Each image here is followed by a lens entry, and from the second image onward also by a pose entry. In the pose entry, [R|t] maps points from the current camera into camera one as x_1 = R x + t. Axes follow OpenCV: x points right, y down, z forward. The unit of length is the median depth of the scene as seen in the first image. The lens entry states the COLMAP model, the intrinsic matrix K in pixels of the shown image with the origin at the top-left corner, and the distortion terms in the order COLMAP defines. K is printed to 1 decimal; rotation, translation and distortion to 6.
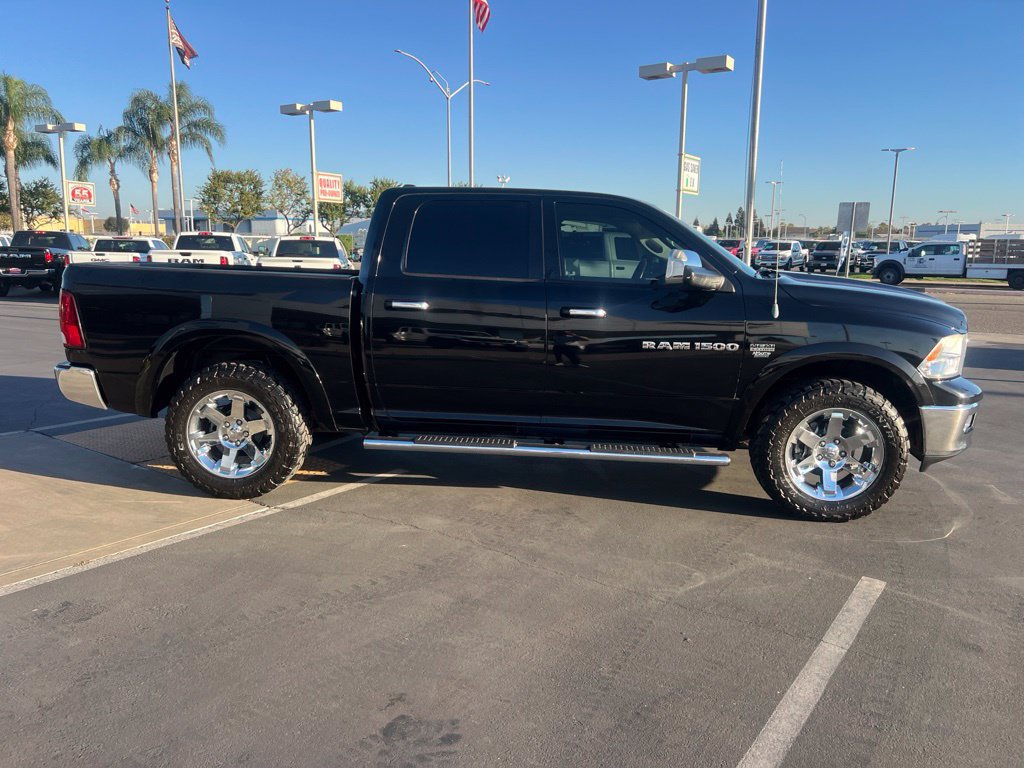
lens RADIAL K [[775.1, 0, 511.8], [0, 775.1, 374.6], [0, 0, 1]] dist [0.049294, -0.055235]
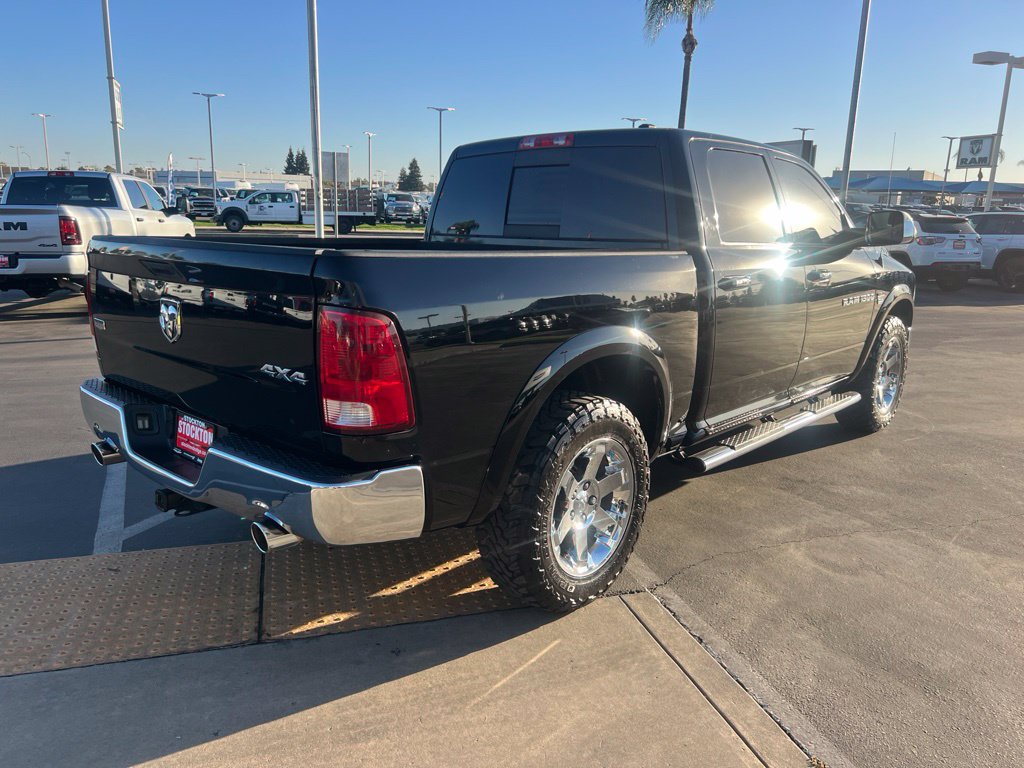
lens RADIAL K [[775.1, 0, 515.7], [0, 775.1, 380.1], [0, 0, 1]] dist [0.049294, -0.055235]
pose [[0.608531, -0.174094, 0.774197, -0.170644], [0.115340, 0.984681, 0.130767, -0.022974], [-0.785103, 0.009720, 0.619289, 0.127308]]
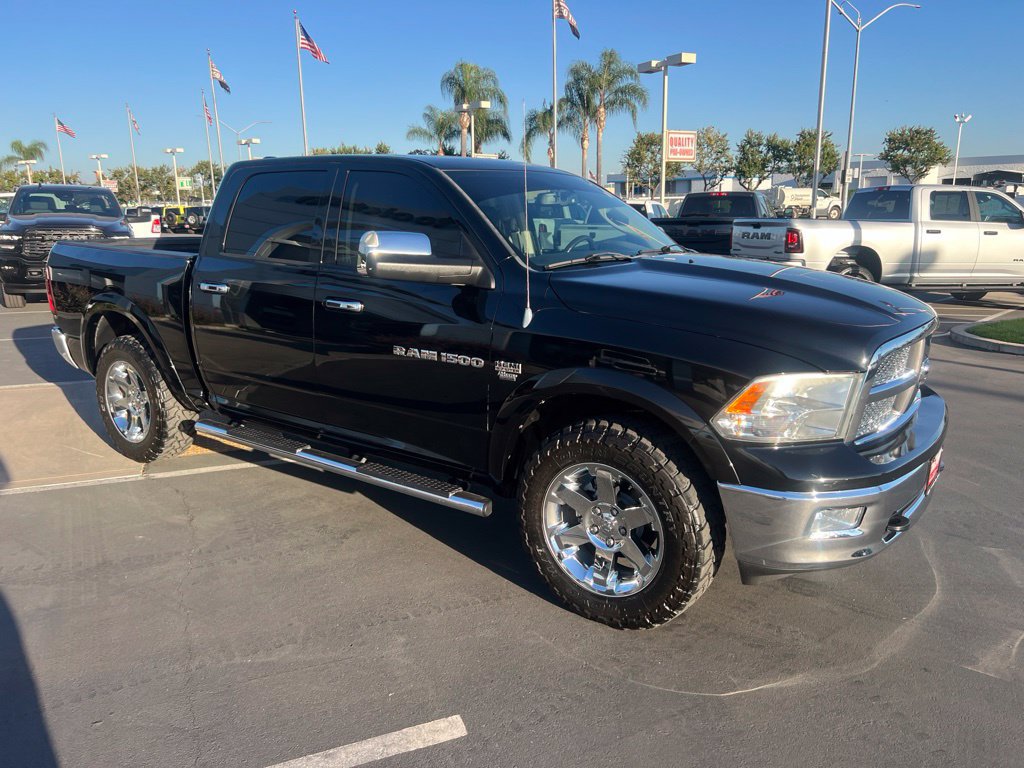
lens RADIAL K [[775.1, 0, 516.6], [0, 775.1, 382.2], [0, 0, 1]] dist [0.049294, -0.055235]
pose [[0.850539, 0.098928, -0.516523, 0.127602], [-0.067449, 0.994557, 0.079418, -0.014240], [0.521568, -0.032709, 0.852582, 0.069929]]
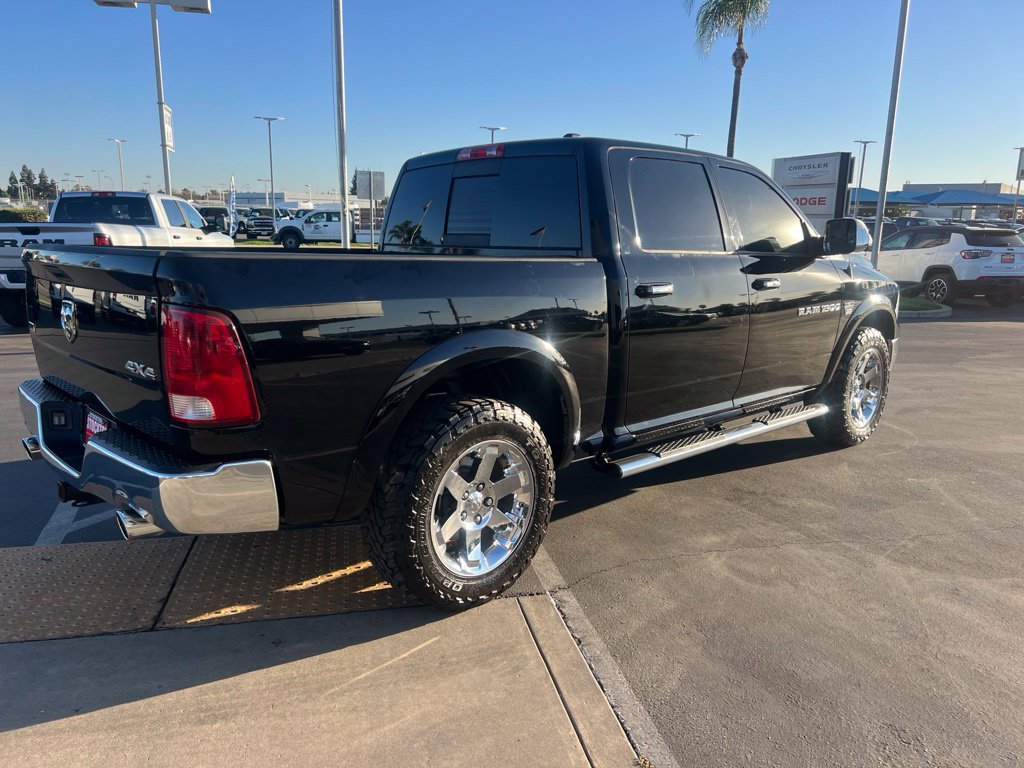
lens RADIAL K [[775.1, 0, 515.7], [0, 775.1, 385.7], [0, 0, 1]] dist [0.049294, -0.055235]
pose [[0.668928, -0.156575, 0.726649, -0.155455], [0.115339, 0.987587, 0.106624, -0.017773], [-0.734324, 0.012487, 0.678684, 0.105005]]
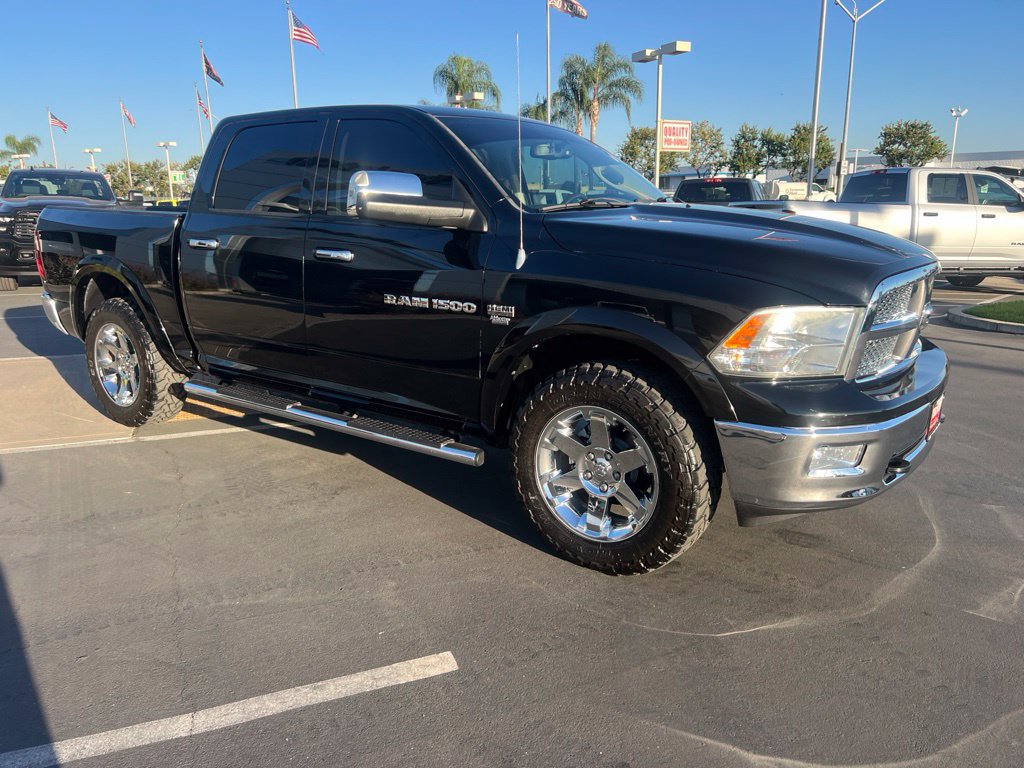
lens RADIAL K [[775.1, 0, 504.9], [0, 775.1, 385.8], [0, 0, 1]] dist [0.049294, -0.055235]
pose [[0.847384, 0.104697, -0.520557, 0.127329], [-0.069227, 0.993784, 0.087184, -0.005101], [0.526449, -0.037841, 0.849364, 0.071584]]
